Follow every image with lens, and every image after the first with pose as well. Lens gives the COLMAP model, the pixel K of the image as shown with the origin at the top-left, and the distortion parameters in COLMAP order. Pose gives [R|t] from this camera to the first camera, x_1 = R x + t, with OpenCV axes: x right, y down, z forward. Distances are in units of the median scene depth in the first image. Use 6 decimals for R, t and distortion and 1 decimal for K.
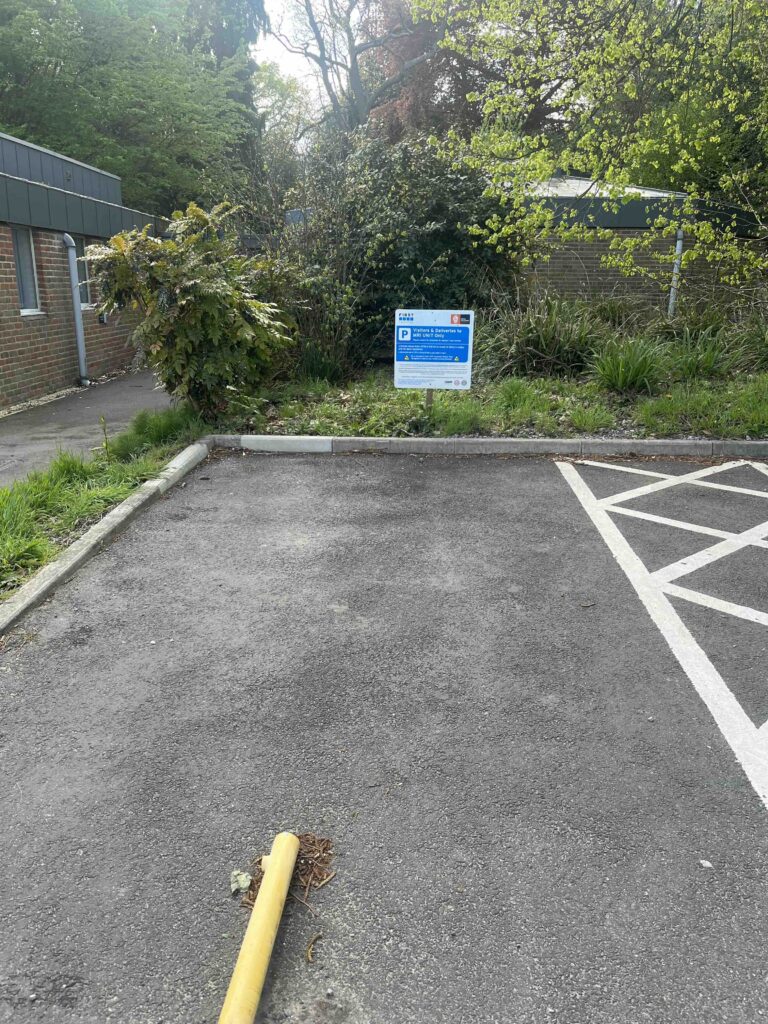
lens RADIAL K [[770.7, 0, 385.7], [0, 770.7, 515.5], [0, 0, 1]] dist [0.011262, -0.016696]
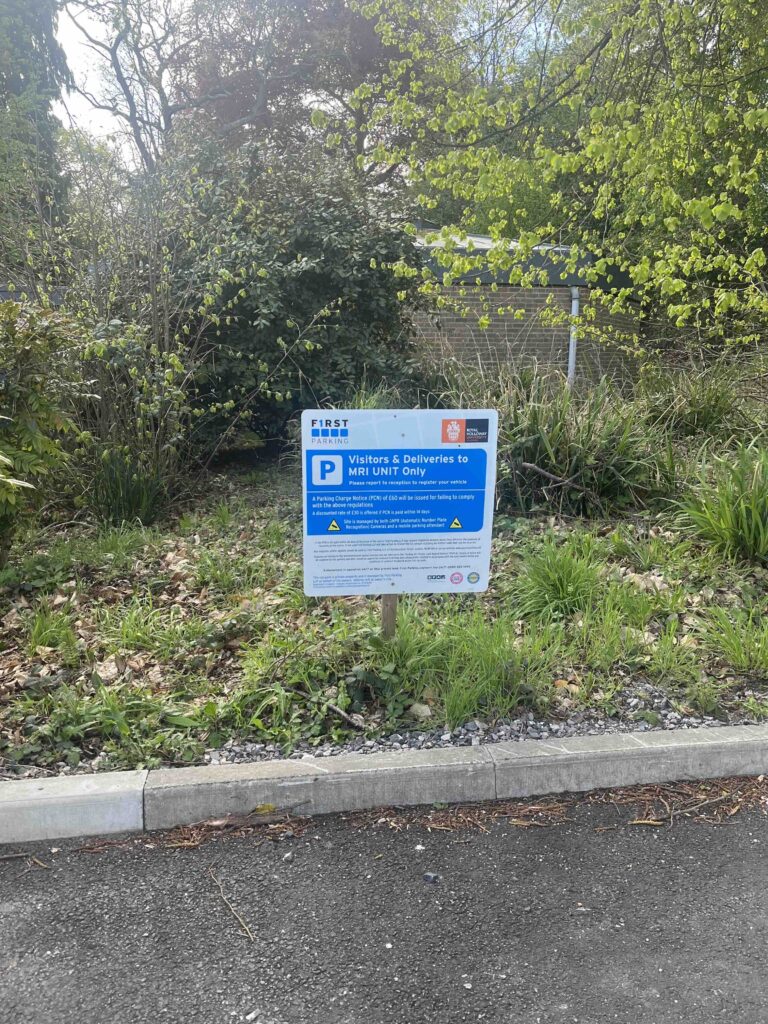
lens RADIAL K [[770.7, 0, 384.8], [0, 770.7, 508.8], [0, 0, 1]] dist [0.011262, -0.016696]
pose [[0.976543, -0.047807, 0.209946, -0.020245], [0.066875, 0.994162, -0.084679, -0.117433], [-0.204672, 0.096733, 0.974039, 0.397741]]
